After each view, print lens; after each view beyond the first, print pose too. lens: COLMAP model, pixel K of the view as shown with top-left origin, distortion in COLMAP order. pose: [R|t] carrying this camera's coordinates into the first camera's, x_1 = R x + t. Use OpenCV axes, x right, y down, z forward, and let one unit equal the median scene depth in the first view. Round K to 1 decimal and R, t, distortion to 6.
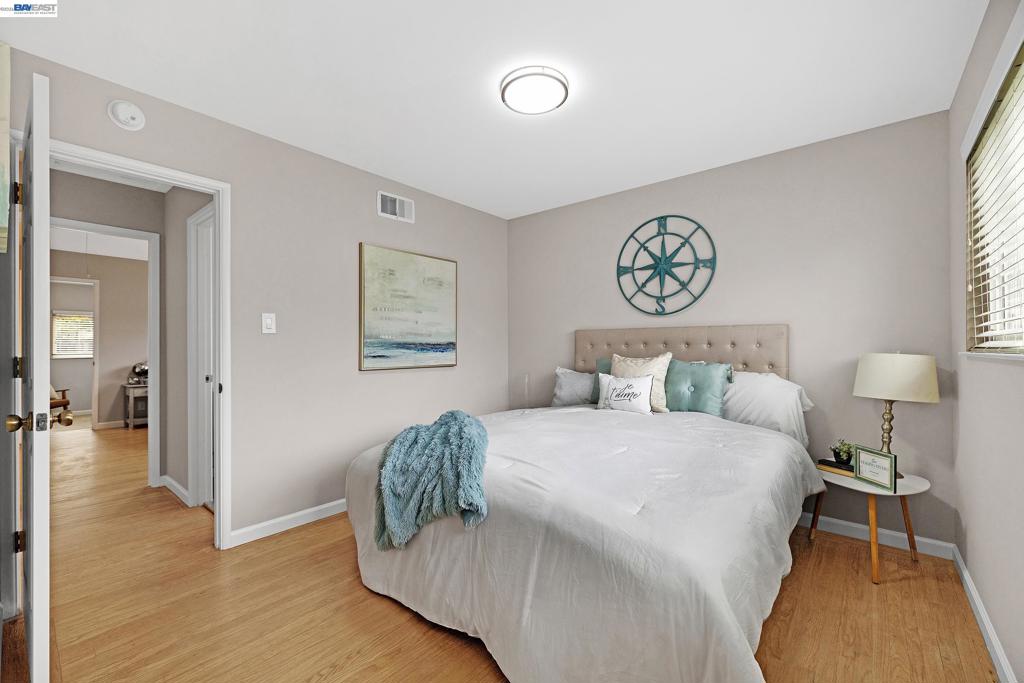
lens RADIAL K [[427.5, 0, 513.5], [0, 427.5, 347.0], [0, 0, 1]] dist [0.003324, 0.000540]
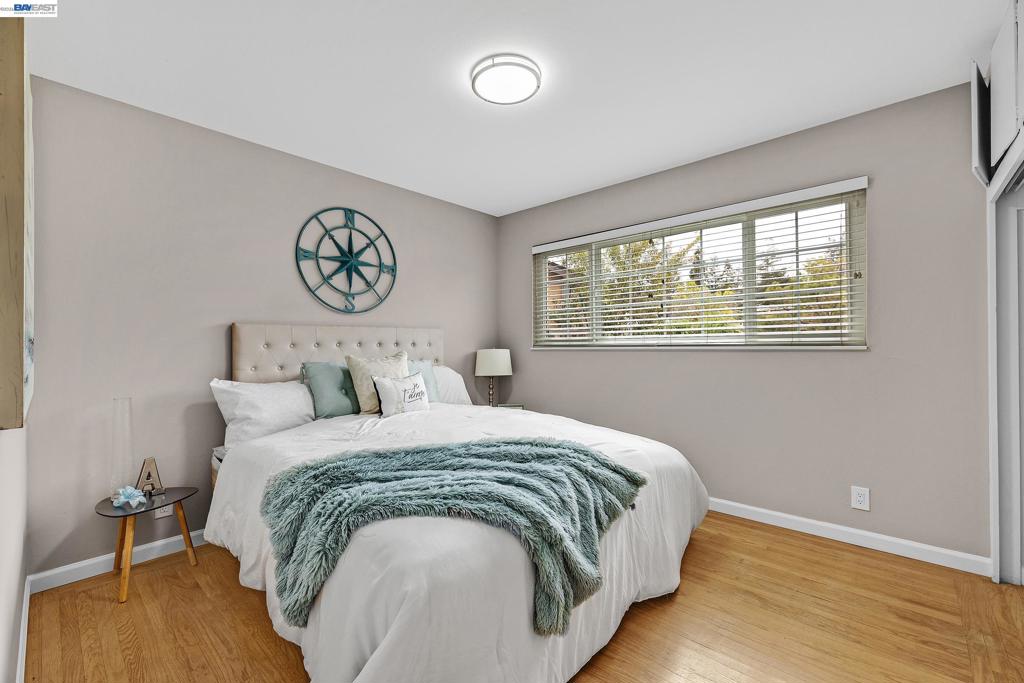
lens RADIAL K [[427.5, 0, 513.3], [0, 427.5, 339.2], [0, 0, 1]] dist [0.003324, 0.000540]
pose [[0.044658, 0.015279, 0.998886, -0.580437], [0.008627, 0.999840, -0.015679, 0.001603], [-0.998965, 0.009318, 0.044519, 0.596598]]
